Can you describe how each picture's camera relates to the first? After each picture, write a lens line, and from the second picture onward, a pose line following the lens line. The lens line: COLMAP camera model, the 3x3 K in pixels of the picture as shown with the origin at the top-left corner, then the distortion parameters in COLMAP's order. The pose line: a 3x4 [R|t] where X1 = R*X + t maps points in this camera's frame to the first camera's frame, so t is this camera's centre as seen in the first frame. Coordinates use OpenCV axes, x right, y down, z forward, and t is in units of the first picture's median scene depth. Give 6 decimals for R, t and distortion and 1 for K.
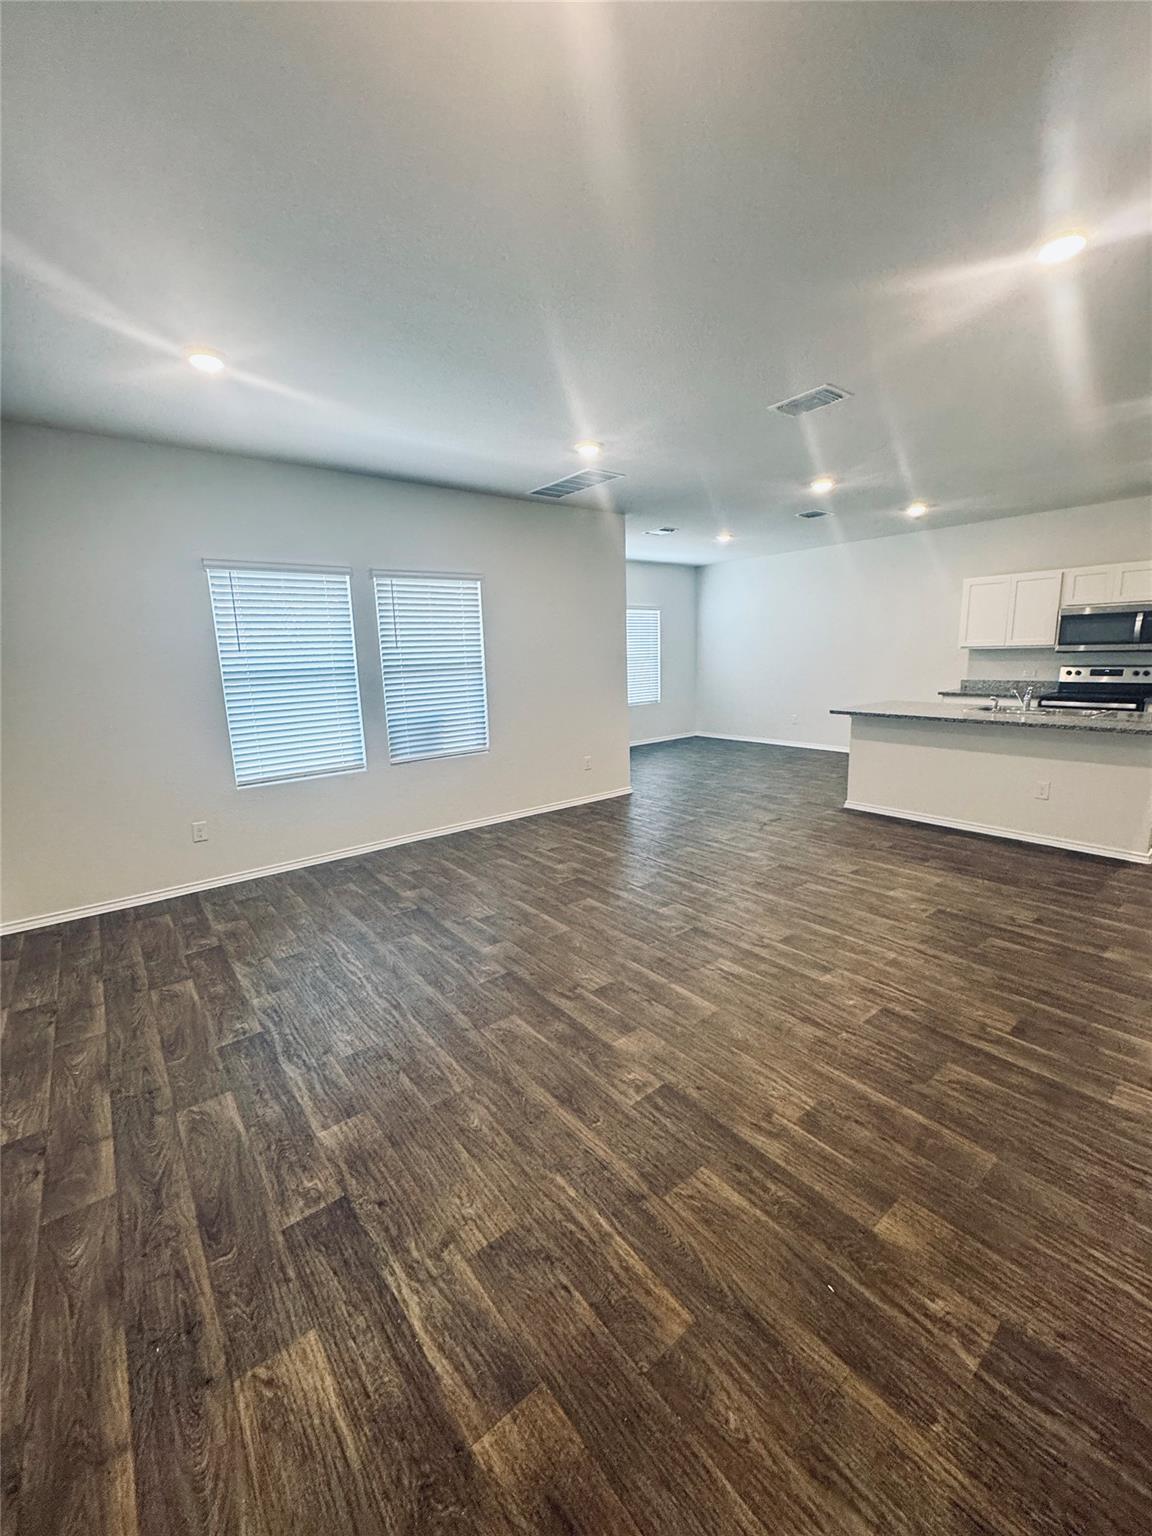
lens RADIAL K [[612.9, 0, 565.6], [0, 612.9, 758.1], [0, 0, 1]] dist [-0.001850, -0.000091]
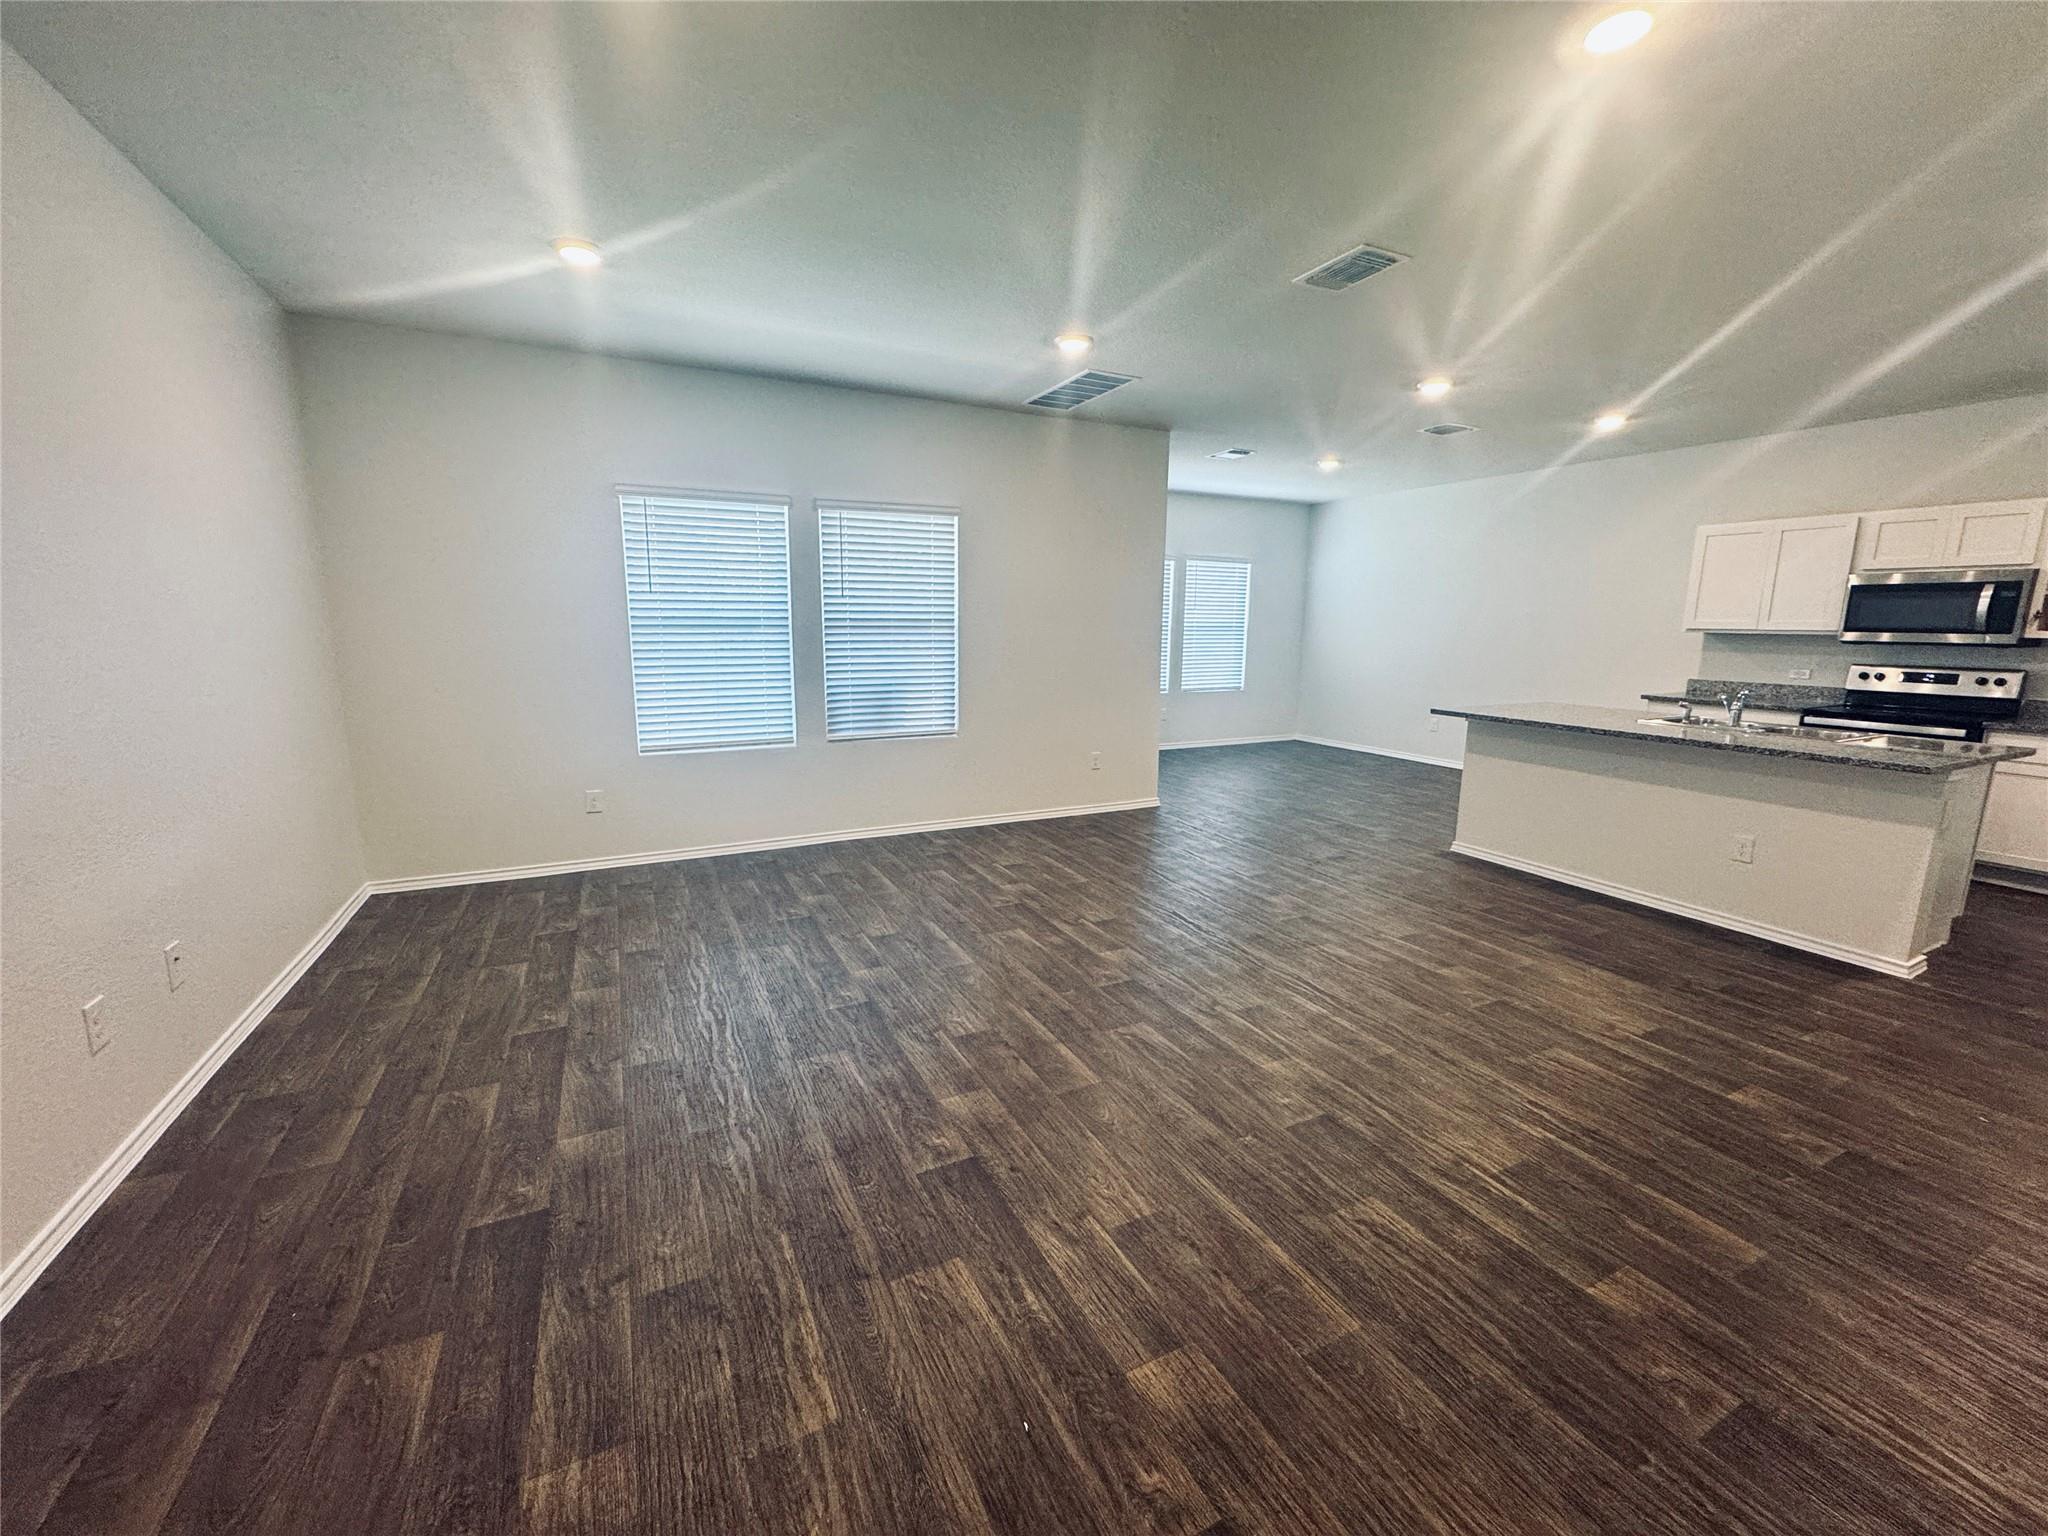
lens RADIAL K [[817.1, 0, 1013.4], [0, 817.1, 754.9], [0, 0, 1]] dist [-0.001850, -0.000091]
pose [[0.977589, 0.073057, -0.197440, 0.221942], [-0.074138, 0.997246, 0.001919, 0.010973], [0.197036, 0.012762, 0.980313, -0.006356]]
